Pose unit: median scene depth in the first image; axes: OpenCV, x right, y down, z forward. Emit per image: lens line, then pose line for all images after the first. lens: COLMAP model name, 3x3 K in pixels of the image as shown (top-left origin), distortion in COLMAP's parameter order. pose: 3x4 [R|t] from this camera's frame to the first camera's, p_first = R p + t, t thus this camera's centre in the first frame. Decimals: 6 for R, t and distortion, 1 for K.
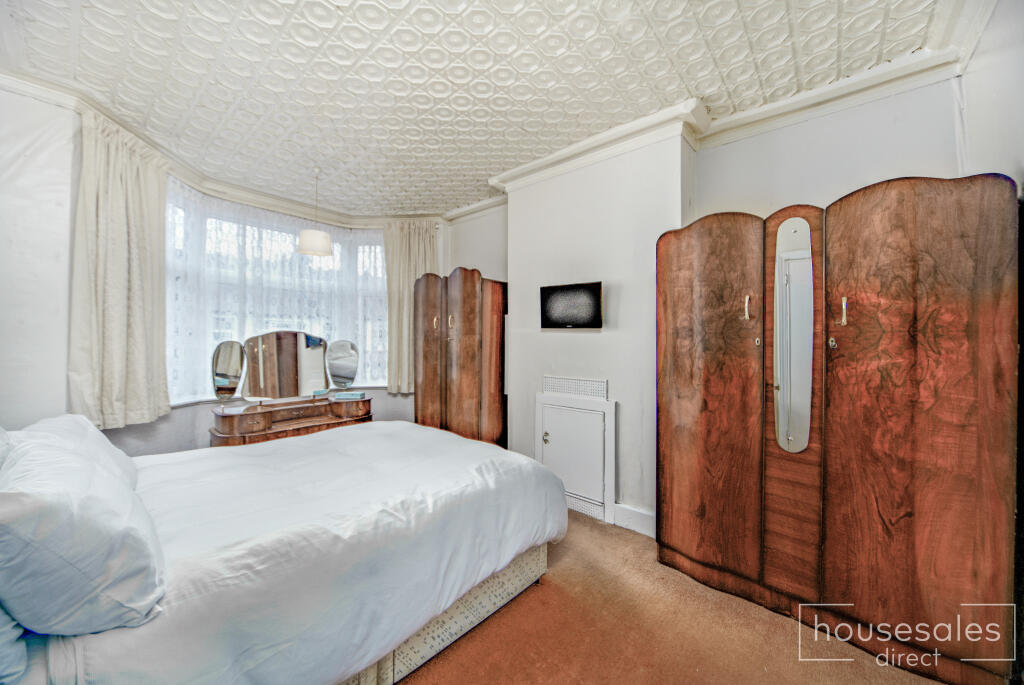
lens RADIAL K [[387.6, 0, 513.3], [0, 387.6, 338.2], [0, 0, 1]] dist [-0.002659, -0.000217]
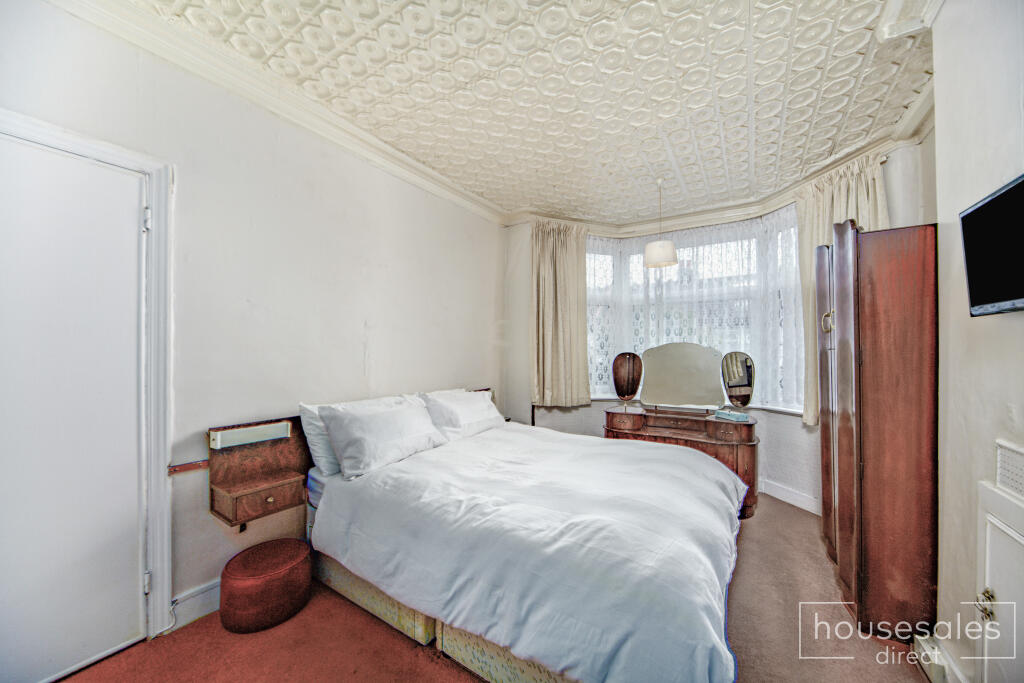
lens RADIAL K [[361.9, 0, 513.5], [0, 361.9, 352.7], [0, 0, 1]] dist [-0.011647, 0.000096]
pose [[0.139919, -0.002606, -0.990159, 0.361501], [0.006871, 0.999975, -0.001661, 0.007319], [0.990139, -0.006571, 0.139934, 0.499879]]
